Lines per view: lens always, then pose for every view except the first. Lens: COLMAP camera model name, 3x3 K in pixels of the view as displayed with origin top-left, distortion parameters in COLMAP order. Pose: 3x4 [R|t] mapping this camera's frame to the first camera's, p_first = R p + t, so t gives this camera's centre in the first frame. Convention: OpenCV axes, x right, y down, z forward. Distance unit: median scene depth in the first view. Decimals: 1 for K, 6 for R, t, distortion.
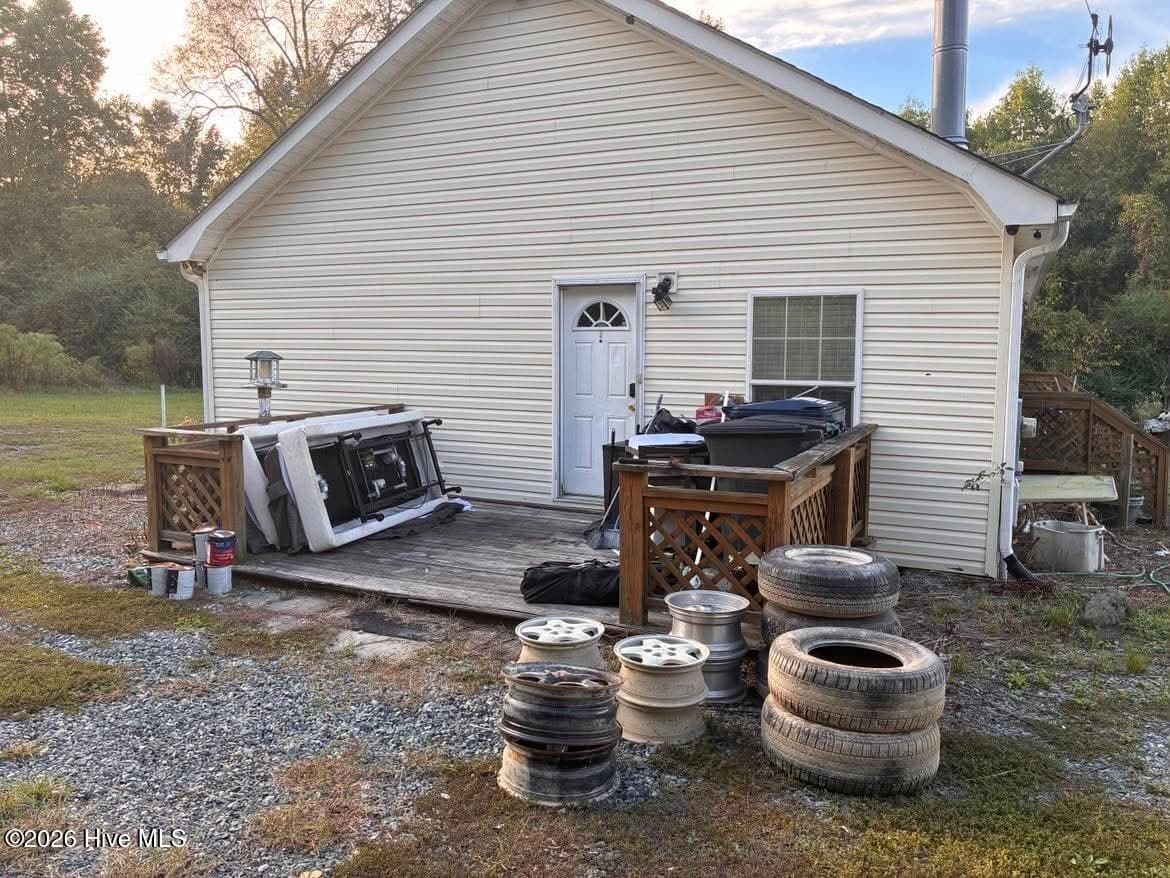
lens RADIAL K [[878.6, 0, 585.0], [0, 878.6, 439.0], [0, 0, 1]] dist [0.056737, -0.004715]
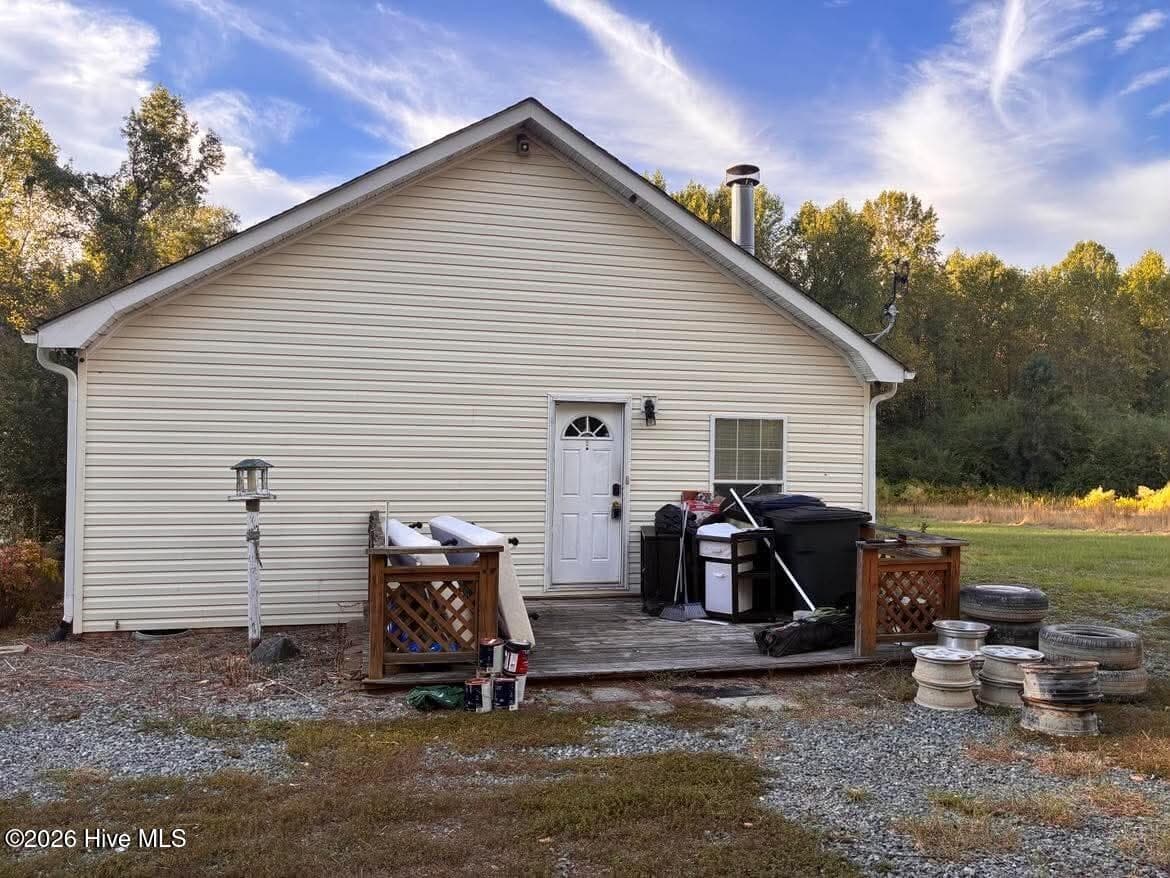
lens RADIAL K [[878.6, 0, 585.0], [0, 878.6, 439.0], [0, 0, 1]] dist [0.056737, -0.004715]
pose [[0.770291, 0.007629, 0.637647, -0.745320], [0.056402, 0.995194, -0.080042, -0.031141], [-0.635194, 0.097620, 0.766159, 0.100887]]
